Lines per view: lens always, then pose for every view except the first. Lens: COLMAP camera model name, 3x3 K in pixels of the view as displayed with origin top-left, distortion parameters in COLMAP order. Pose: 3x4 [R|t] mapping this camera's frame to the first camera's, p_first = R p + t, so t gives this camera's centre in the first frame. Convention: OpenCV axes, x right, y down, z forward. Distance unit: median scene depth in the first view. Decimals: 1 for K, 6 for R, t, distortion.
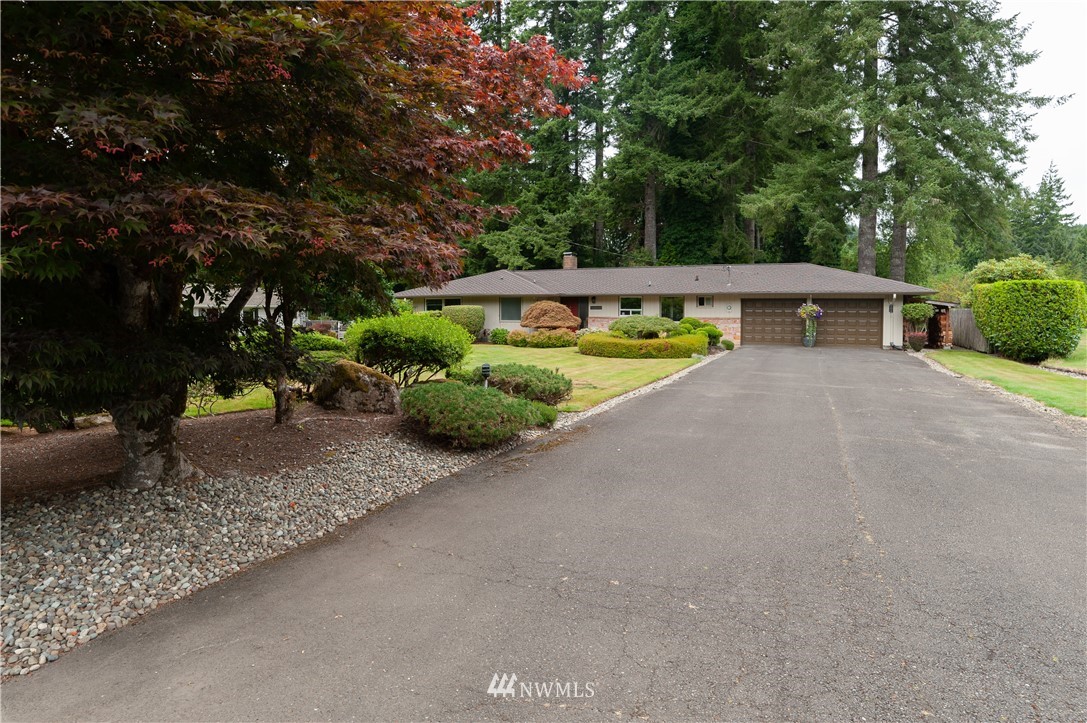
lens RADIAL K [[636.2, 0, 508.6], [0, 636.2, 318.3], [0, 0, 1]] dist [0.000792, -0.000097]
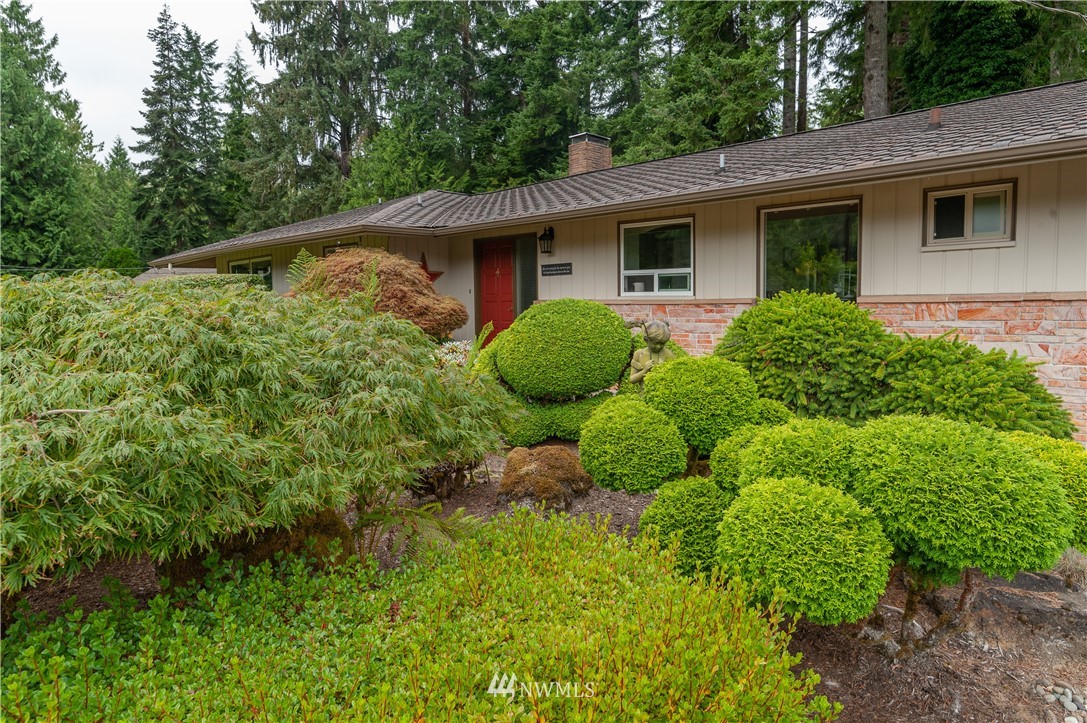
lens RADIAL K [[651.8, 0, 543.5], [0, 651.8, 361.5], [0, 0, 1]] dist [0.001628, 0.000062]
pose [[0.951458, 0.010171, -0.307611, 0.189142], [0.017544, 0.996036, 0.087199, -0.000247], [0.307279, -0.088363, 0.947508, 0.587053]]
